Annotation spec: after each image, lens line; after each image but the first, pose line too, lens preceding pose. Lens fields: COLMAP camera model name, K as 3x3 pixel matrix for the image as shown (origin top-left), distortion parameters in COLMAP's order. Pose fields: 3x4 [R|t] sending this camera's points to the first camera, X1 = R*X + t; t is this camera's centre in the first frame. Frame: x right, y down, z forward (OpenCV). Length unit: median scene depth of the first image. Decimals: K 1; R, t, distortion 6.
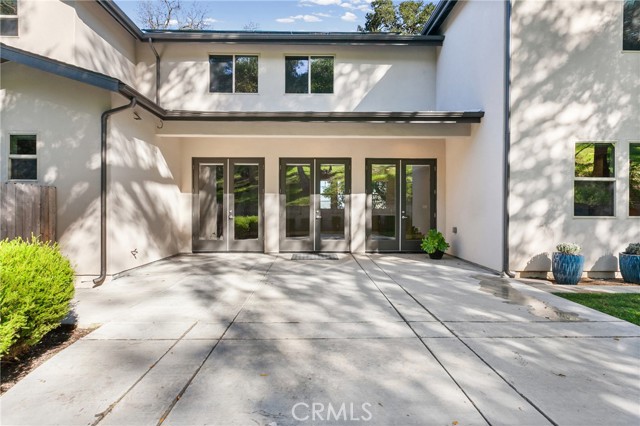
lens RADIAL K [[280.0, 0, 320.0], [0, 280.0, 213.0], [0, 0, 1]] dist [-0.024460, -0.000054]
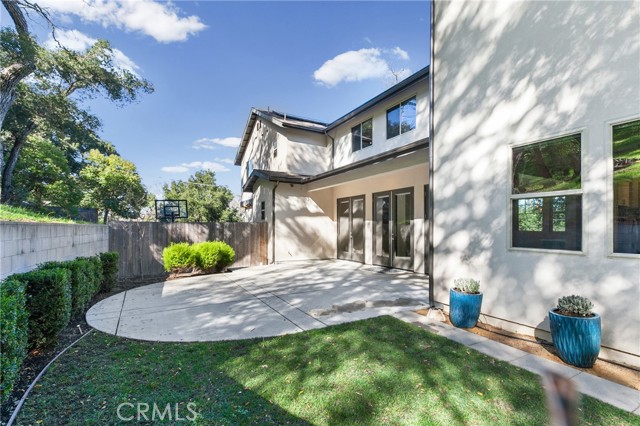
lens RADIAL K [[285.1, 0, 320.2], [0, 285.1, 216.8], [0, 0, 1]] dist [-0.000142, -0.000003]
pose [[0.477428, -0.021786, -0.878400, 1.371982], [-0.007517, 0.999555, -0.028876, -0.063357], [0.878638, 0.020390, 0.477052, 0.187860]]
